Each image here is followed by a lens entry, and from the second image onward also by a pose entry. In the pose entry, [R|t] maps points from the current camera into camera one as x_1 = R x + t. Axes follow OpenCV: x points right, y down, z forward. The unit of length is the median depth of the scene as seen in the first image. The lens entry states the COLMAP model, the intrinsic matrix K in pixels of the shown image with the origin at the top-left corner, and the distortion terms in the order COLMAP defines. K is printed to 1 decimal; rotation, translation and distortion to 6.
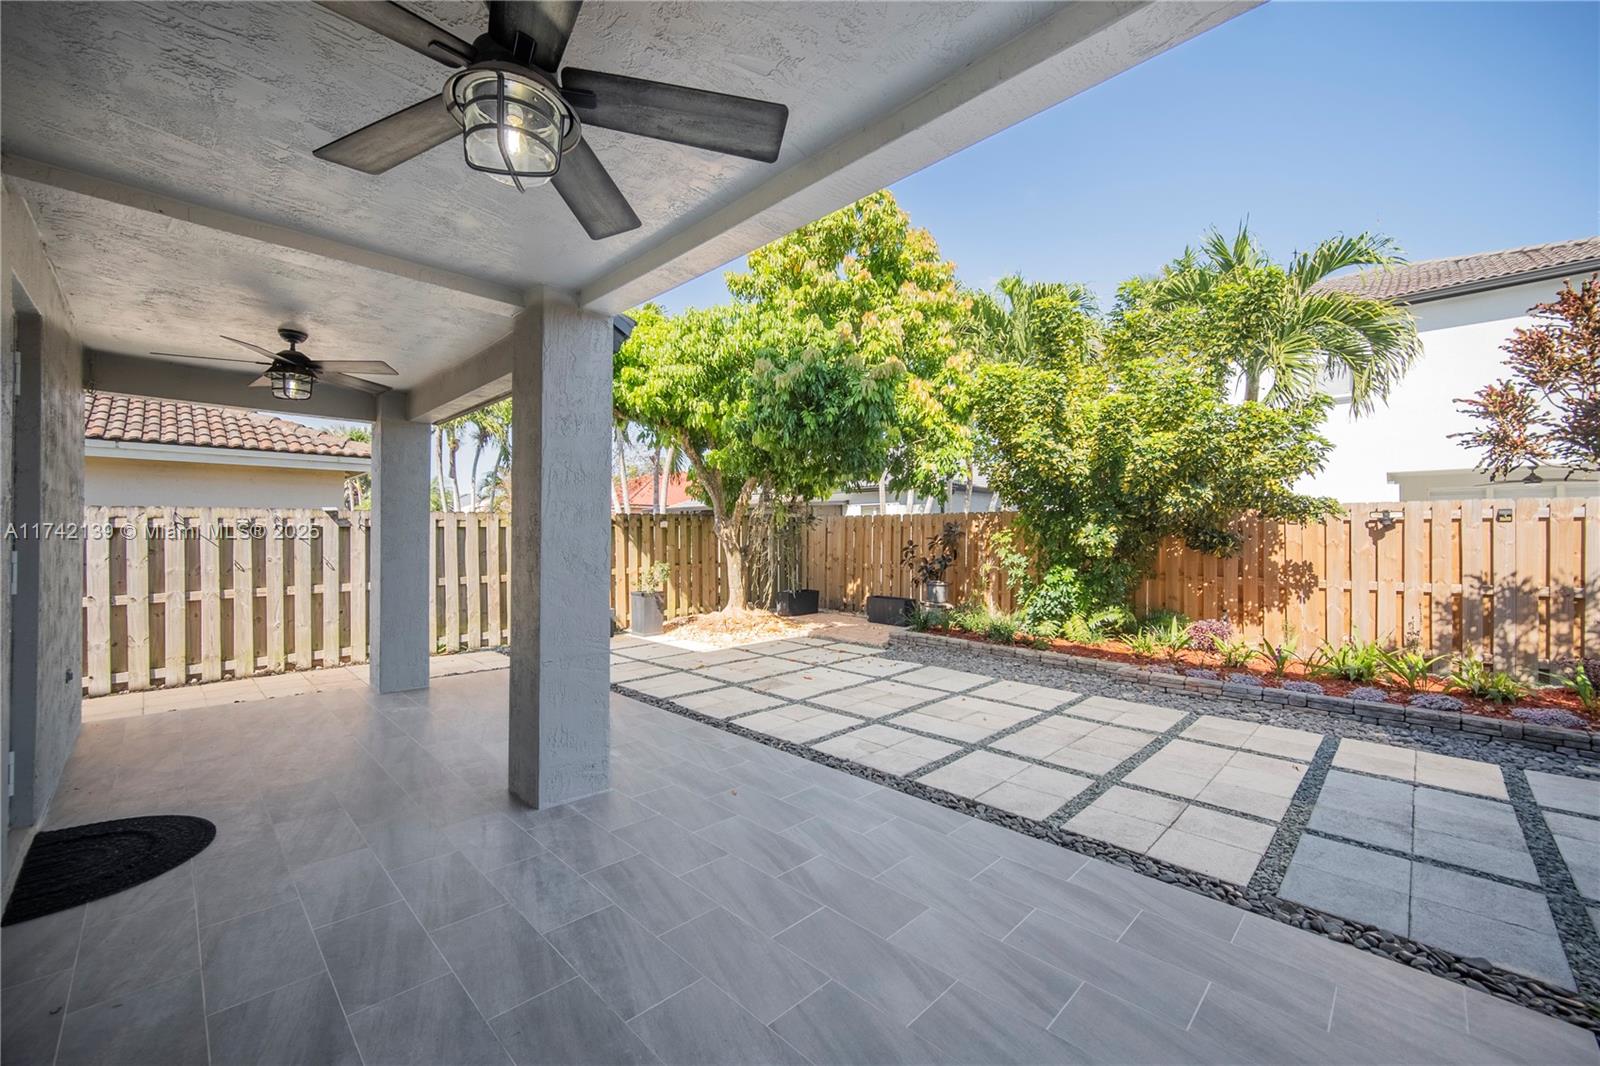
lens RADIAL K [[640.5, 0, 806.3], [0, 640.5, 532.9], [0, 0, 1]] dist [-0.003277, -0.000134]
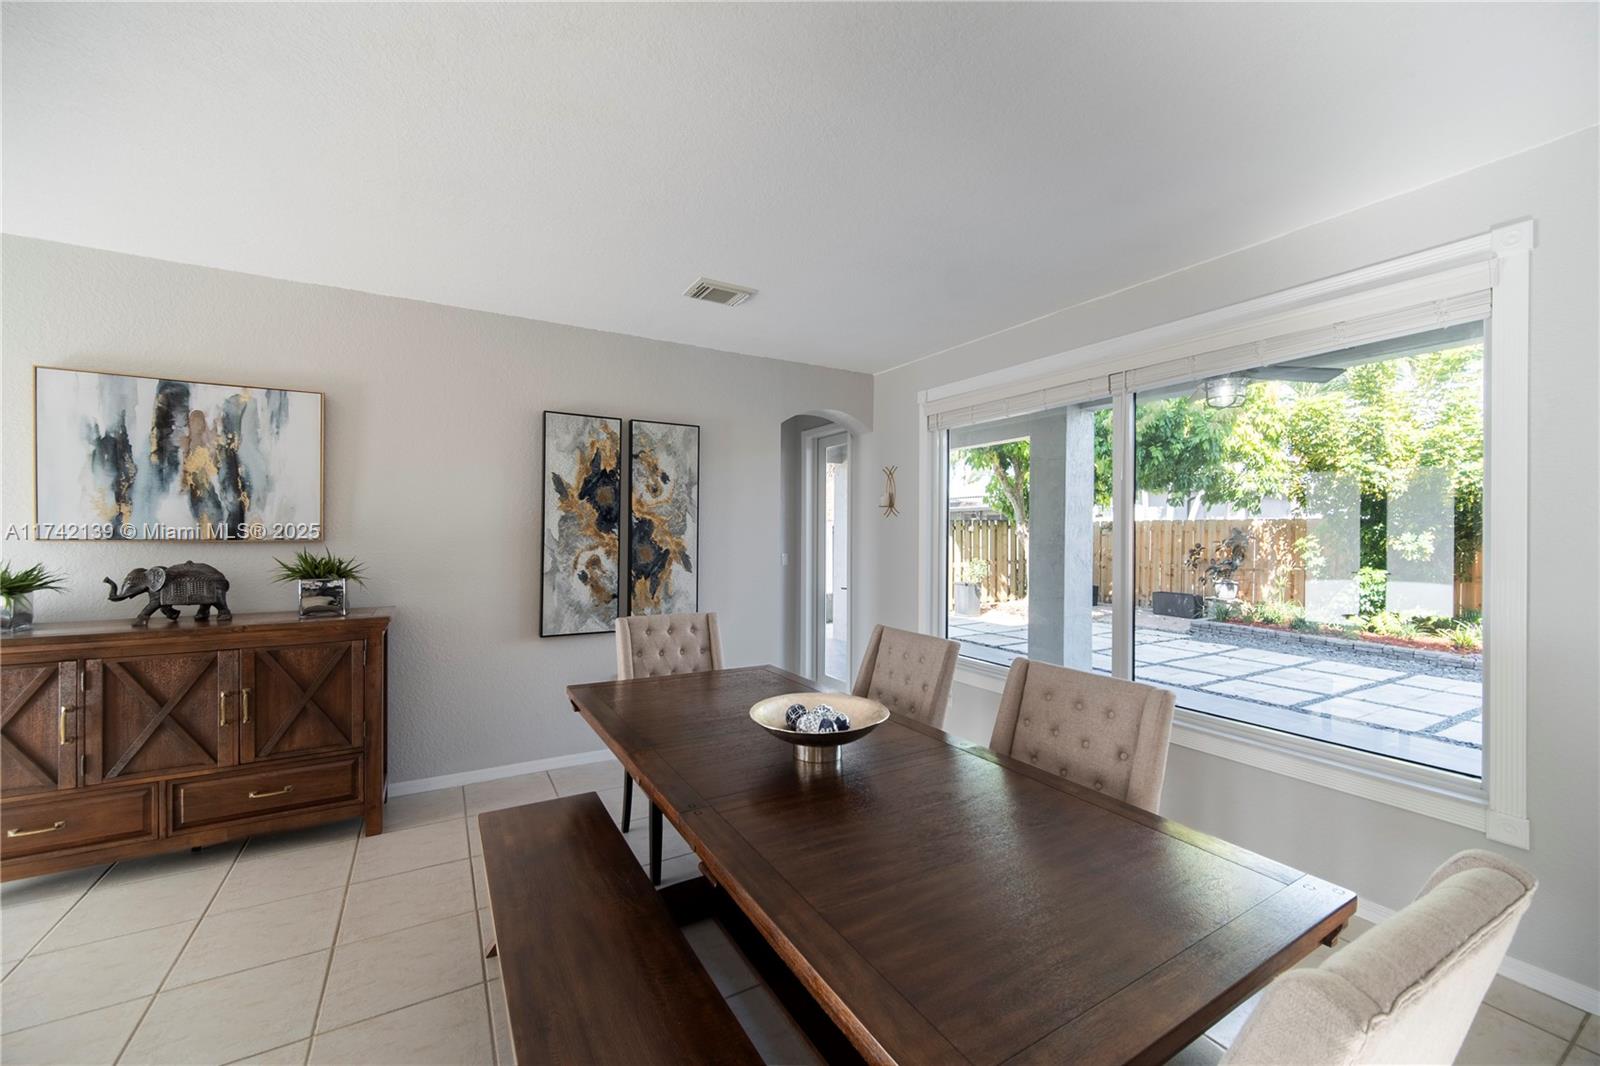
lens RADIAL K [[640.5, 0, 806.3], [0, 640.5, 532.9], [0, 0, 1]] dist [-0.003277, -0.000134]
pose [[0.964786, 0.006572, -0.262954, -0.306851], [-0.005527, 0.999974, 0.004711, -0.013216], [0.262978, -0.003092, 0.964797, -0.411783]]
